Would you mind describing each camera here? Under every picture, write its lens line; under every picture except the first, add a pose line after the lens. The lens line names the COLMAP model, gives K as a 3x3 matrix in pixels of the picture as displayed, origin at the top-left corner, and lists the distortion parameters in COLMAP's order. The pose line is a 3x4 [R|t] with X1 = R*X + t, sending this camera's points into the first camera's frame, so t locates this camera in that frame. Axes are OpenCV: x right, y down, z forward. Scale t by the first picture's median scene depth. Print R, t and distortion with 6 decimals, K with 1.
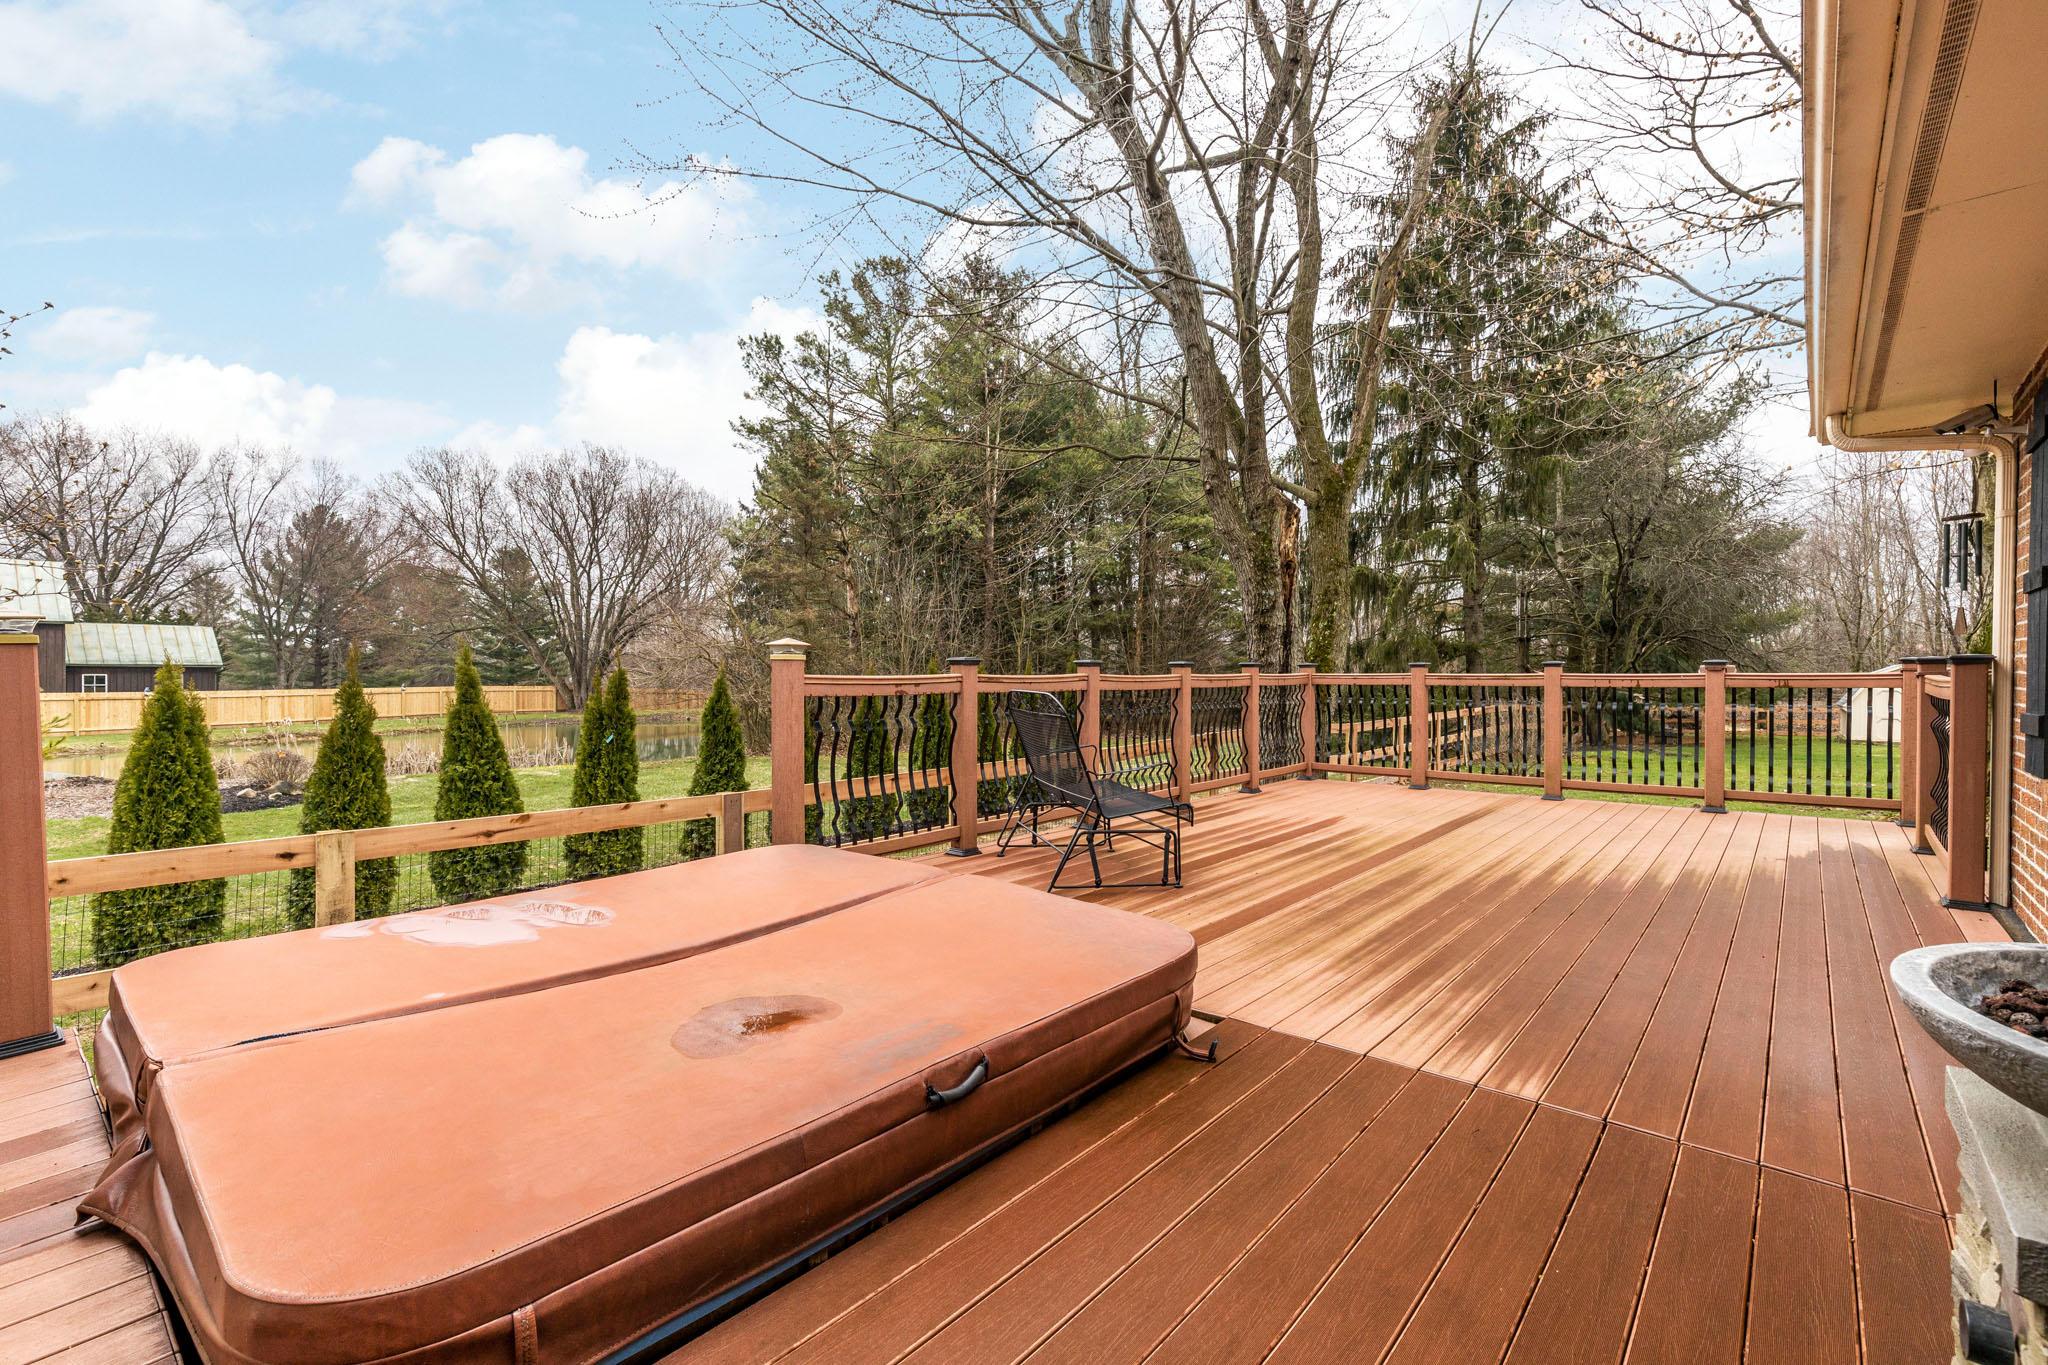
lens RADIAL K [[905.1, 0, 1024.0], [0, 905.1, 682.5], [0, 0, 1]] dist [-0.000054, -0.000029]
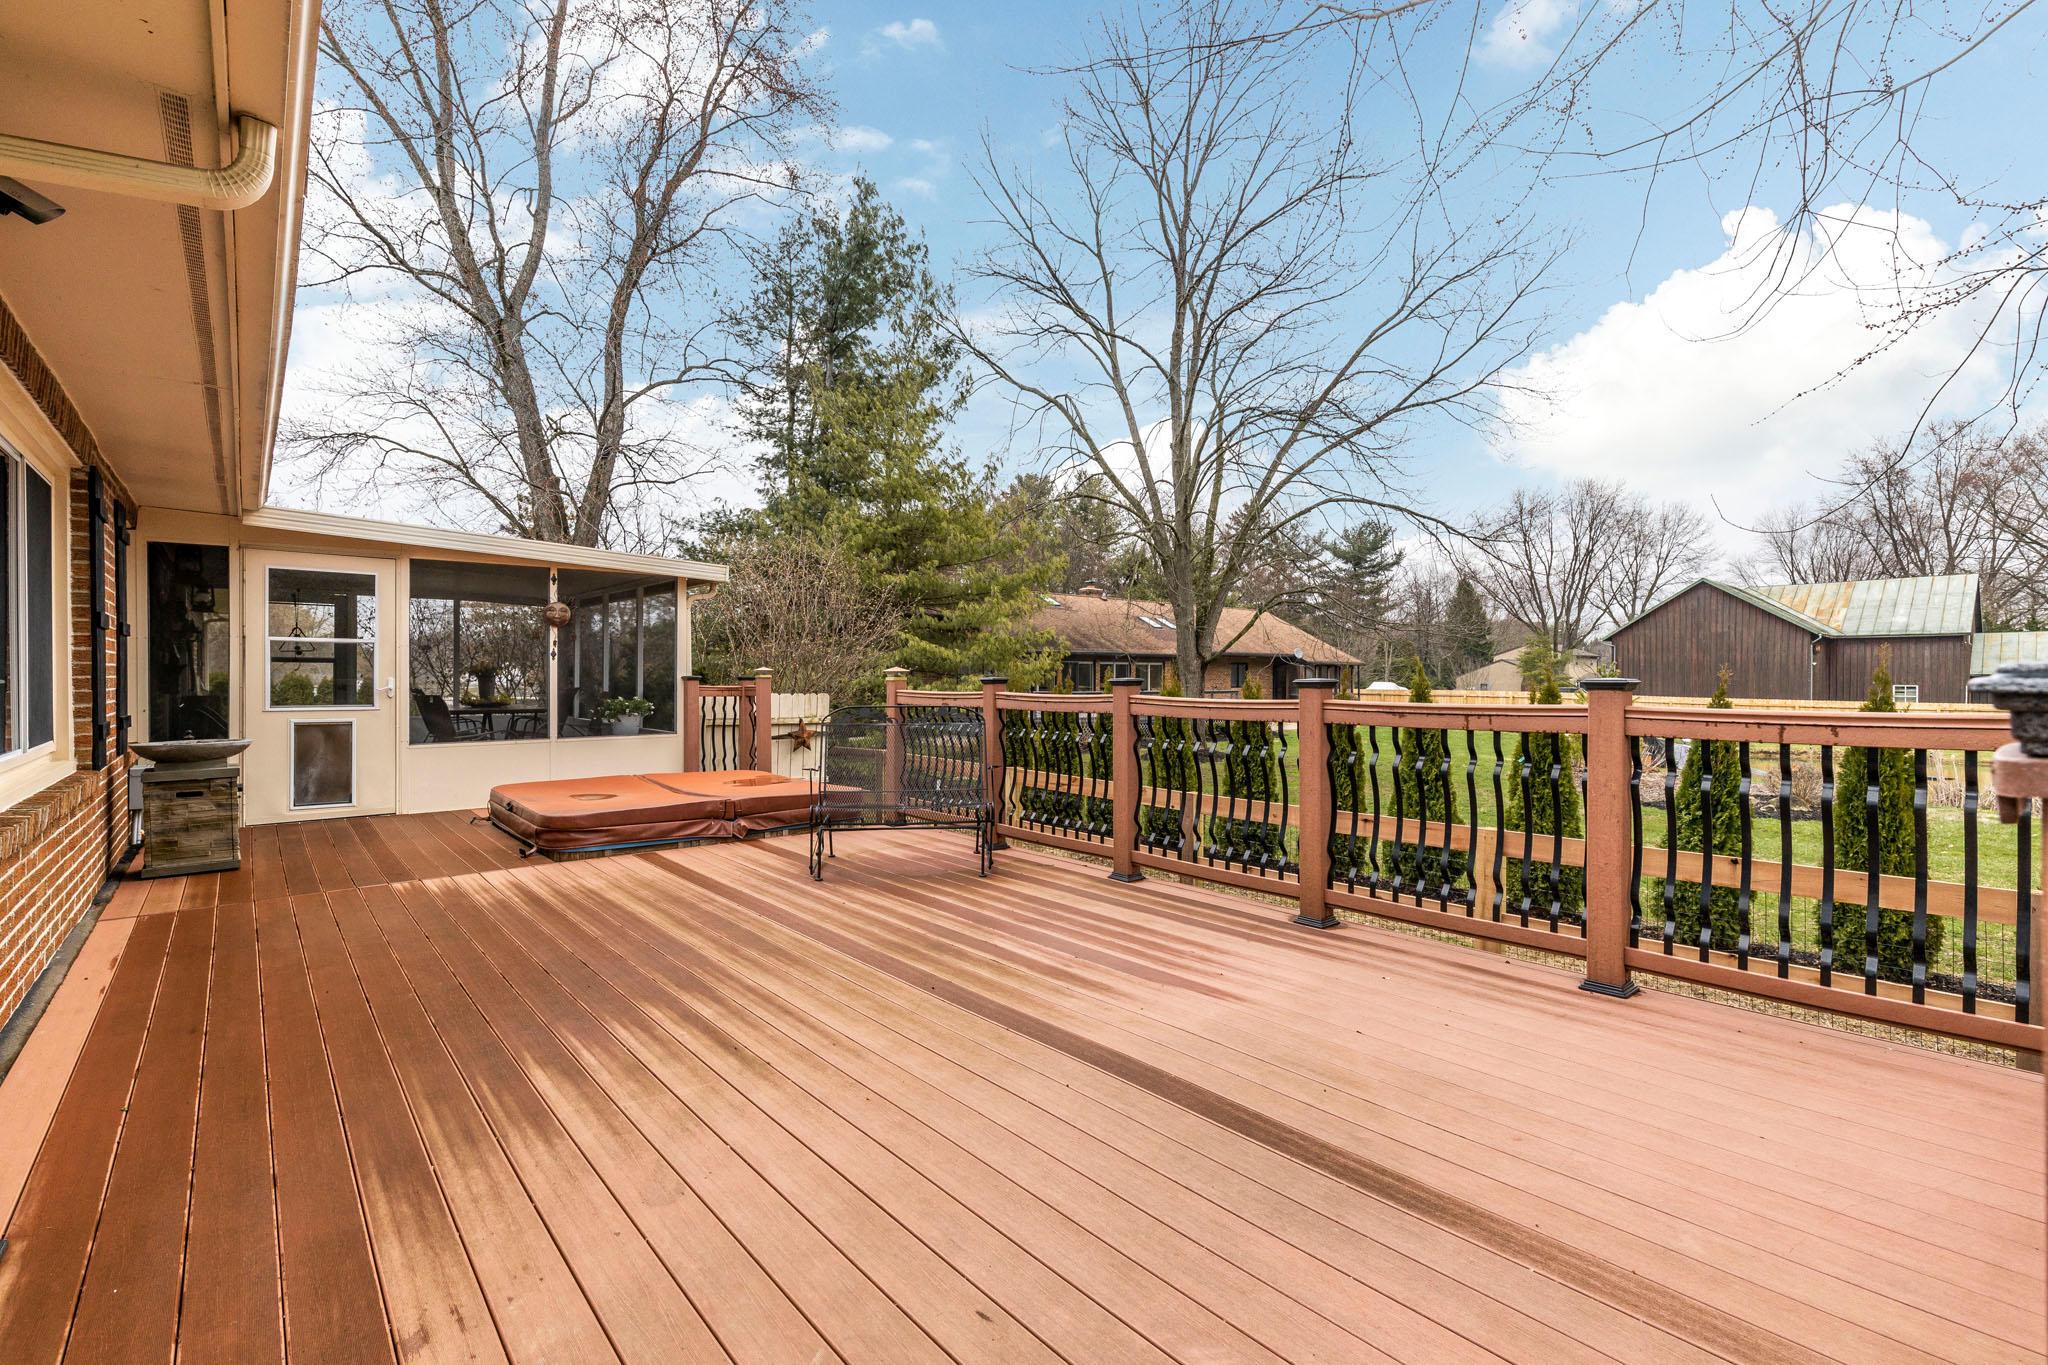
lens RADIAL K [[905.1, 0, 1024.0], [0, 905.1, 682.5], [0, 0, 1]] dist [-0.000054, -0.000029]
pose [[-0.145045, -0.007308, -0.989398, 0.837736], [-0.013803, 0.999890, -0.005362, -0.011384], [0.989329, 0.012879, -0.145130, 0.946382]]
